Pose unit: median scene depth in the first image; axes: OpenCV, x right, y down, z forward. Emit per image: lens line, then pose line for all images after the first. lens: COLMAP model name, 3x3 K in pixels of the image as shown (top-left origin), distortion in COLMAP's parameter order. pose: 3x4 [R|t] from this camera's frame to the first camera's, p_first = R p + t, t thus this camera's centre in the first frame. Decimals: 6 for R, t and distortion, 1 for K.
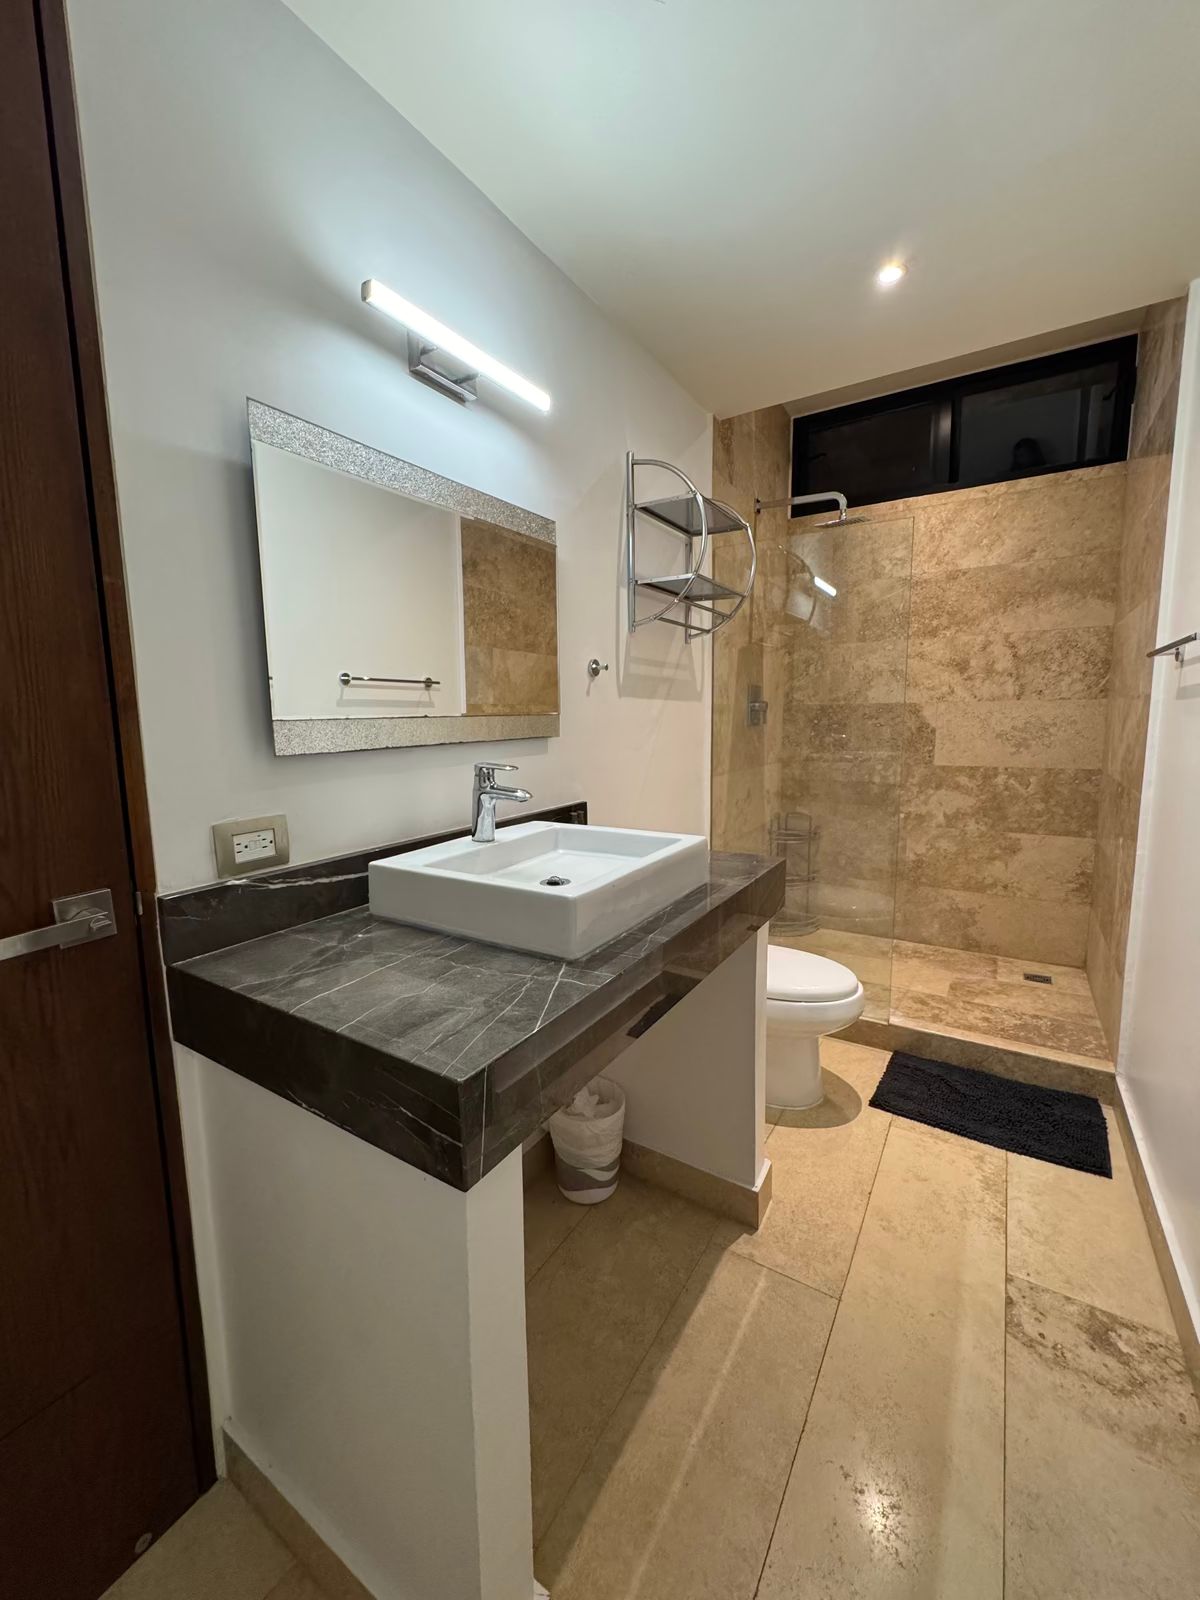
lens RADIAL K [[642.5, 0, 598.4], [0, 642.5, 797.2], [0, 0, 1]] dist [-0.003309, 0.000828]
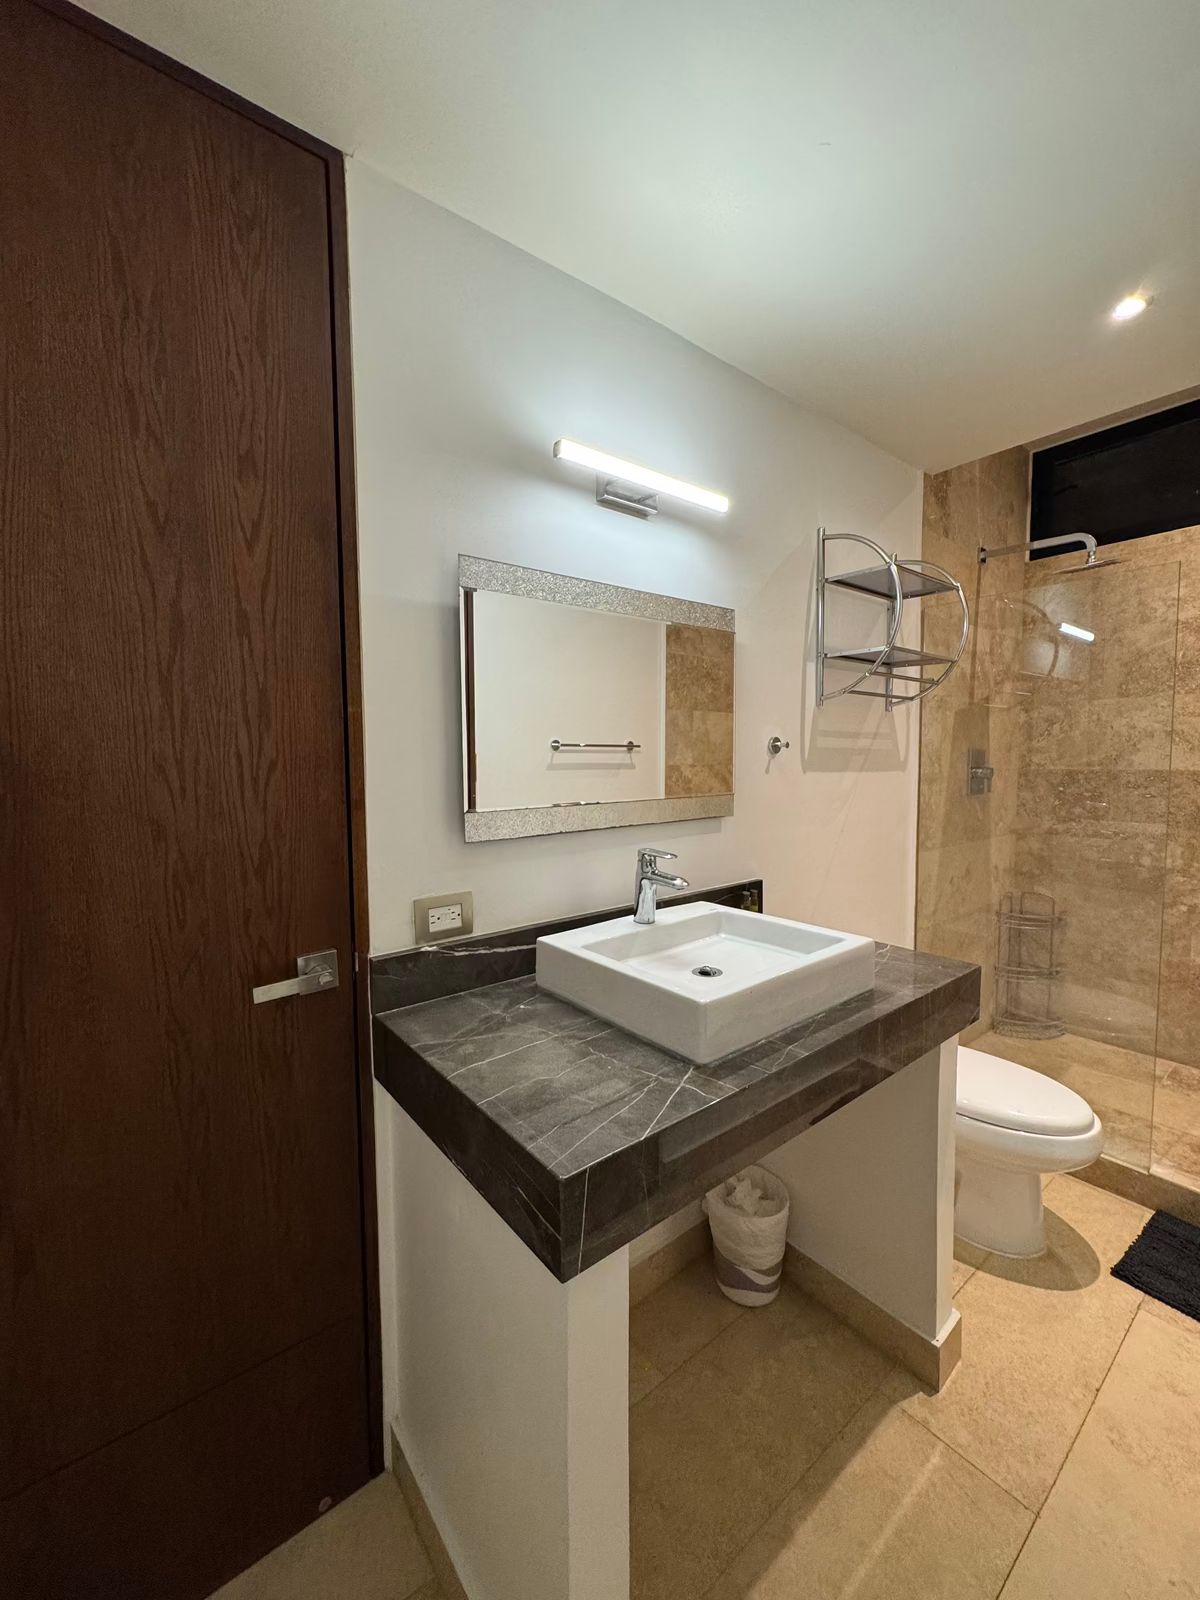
lens RADIAL K [[642.5, 0, 598.4], [0, 642.5, 797.2], [0, 0, 1]] dist [-0.003309, 0.000828]
pose [[0.943963, 0.026131, -0.329016, 0.045144], [-0.047088, 0.997326, -0.055888, -0.036550], [0.326676, 0.068249, 0.942669, -0.016216]]
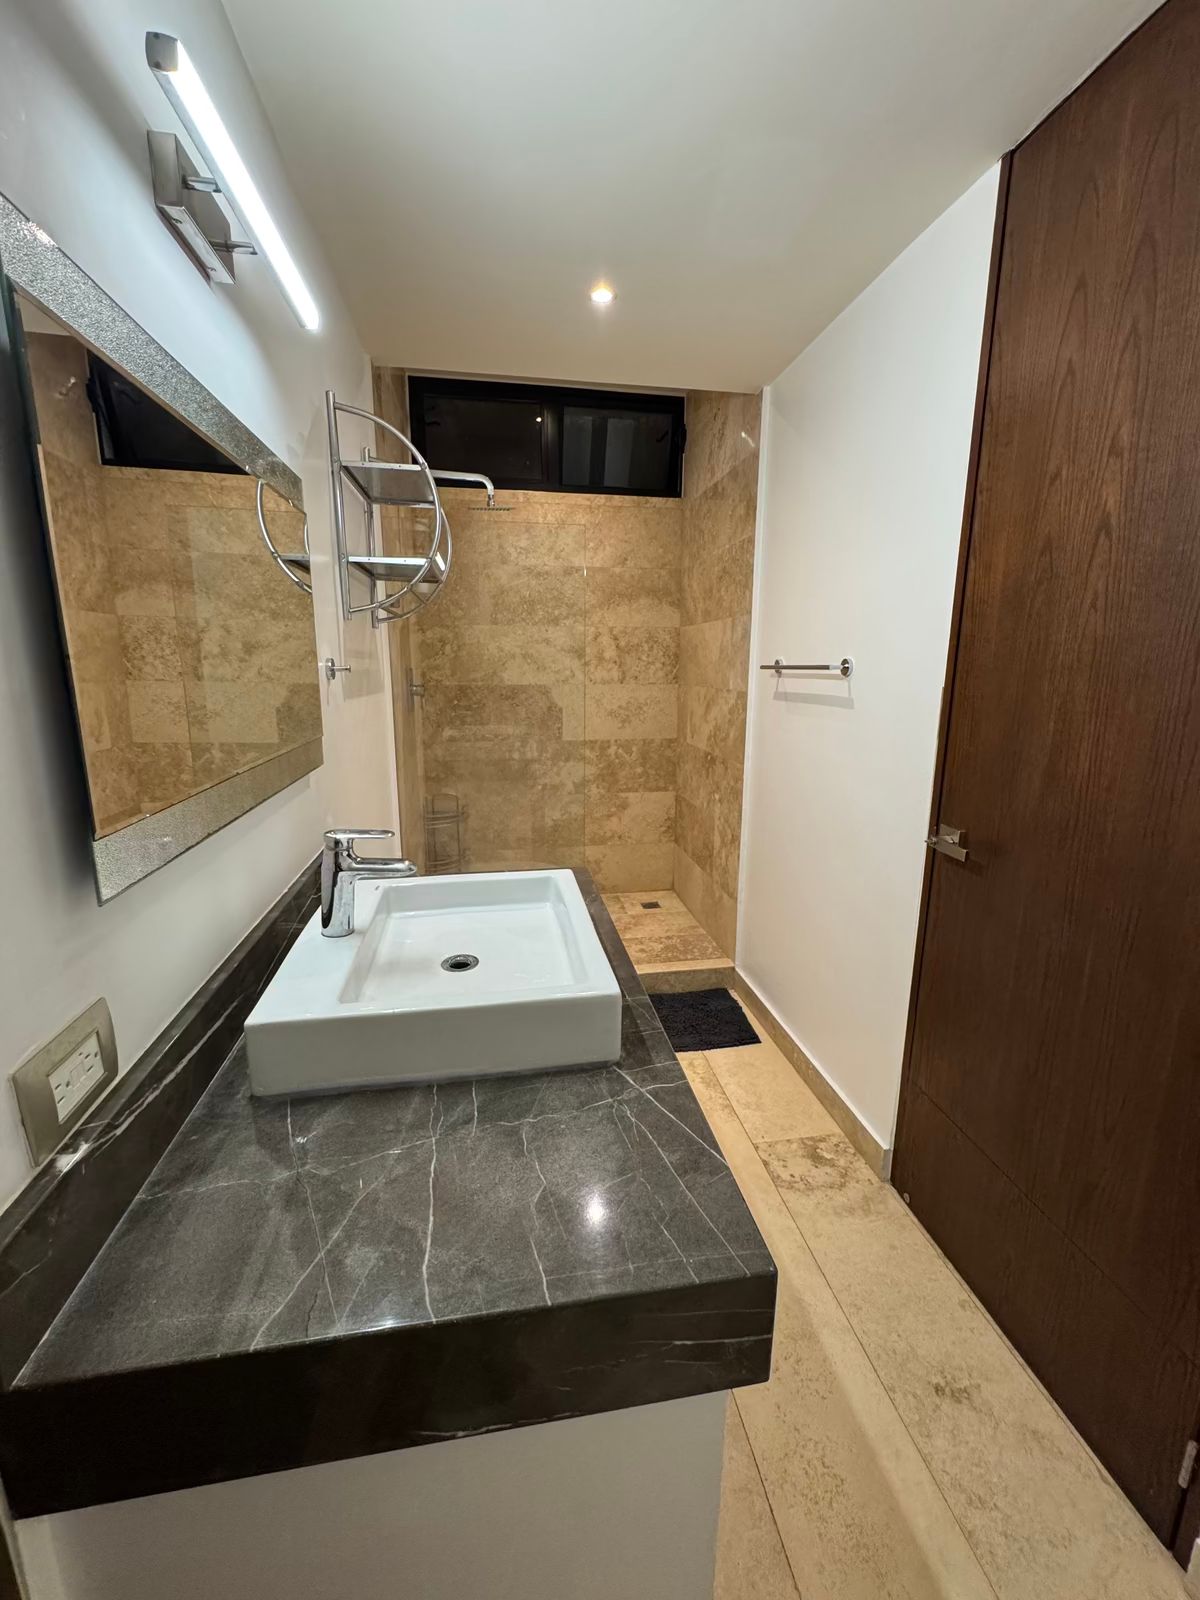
lens RADIAL K [[642.5, 0, 598.4], [0, 642.5, 797.2], [0, 0, 1]] dist [-0.003309, 0.000828]
pose [[0.747831, -0.120291, 0.652900, -0.206979], [0.071227, 0.992309, 0.101240, -0.069672], [-0.660057, -0.029206, 0.750647, 0.122844]]
